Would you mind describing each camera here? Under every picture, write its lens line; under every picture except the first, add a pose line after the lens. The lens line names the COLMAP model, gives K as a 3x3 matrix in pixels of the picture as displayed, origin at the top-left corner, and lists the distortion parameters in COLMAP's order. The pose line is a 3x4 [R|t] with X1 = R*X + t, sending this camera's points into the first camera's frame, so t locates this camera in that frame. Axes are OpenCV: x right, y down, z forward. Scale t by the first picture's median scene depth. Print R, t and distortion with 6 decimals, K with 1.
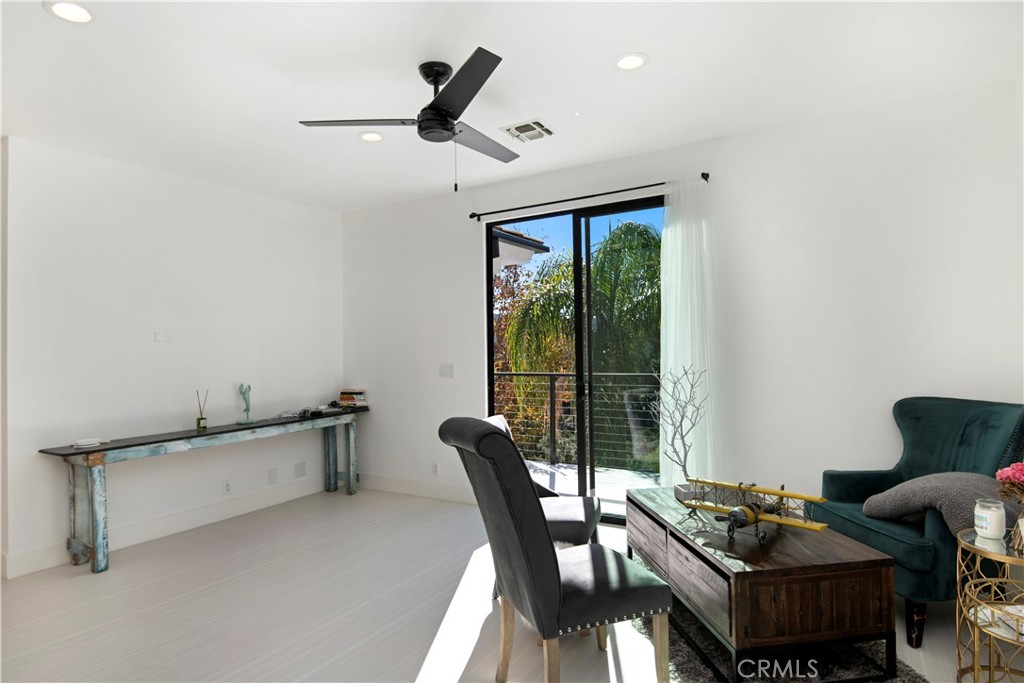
lens RADIAL K [[559.4, 0, 512.0], [0, 559.4, 341.5], [0, 0, 1]] dist [0.000303, -0.000072]
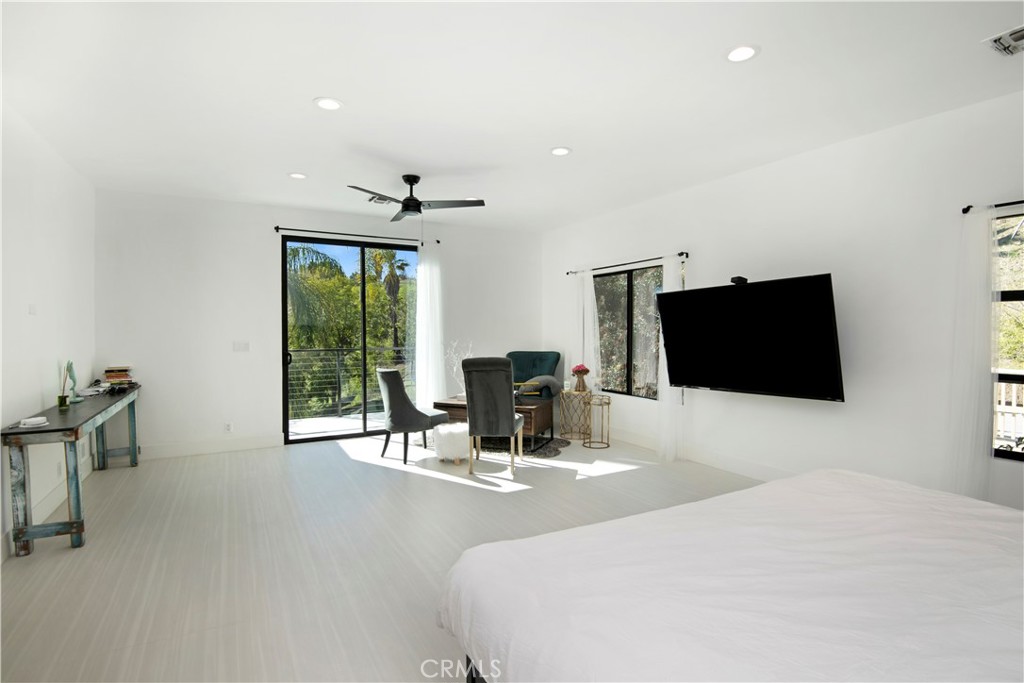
lens RADIAL K [[512.0, 0, 512.0], [0, 512.0, 341.5], [0, 0, 1]] dist [0.000409, 0.000041]
pose [[0.501936, -0.002068, 0.864902, -0.854146], [-0.017599, 0.999766, 0.012604, 0.017739], [-0.864726, -0.021547, 0.501782, -0.089185]]
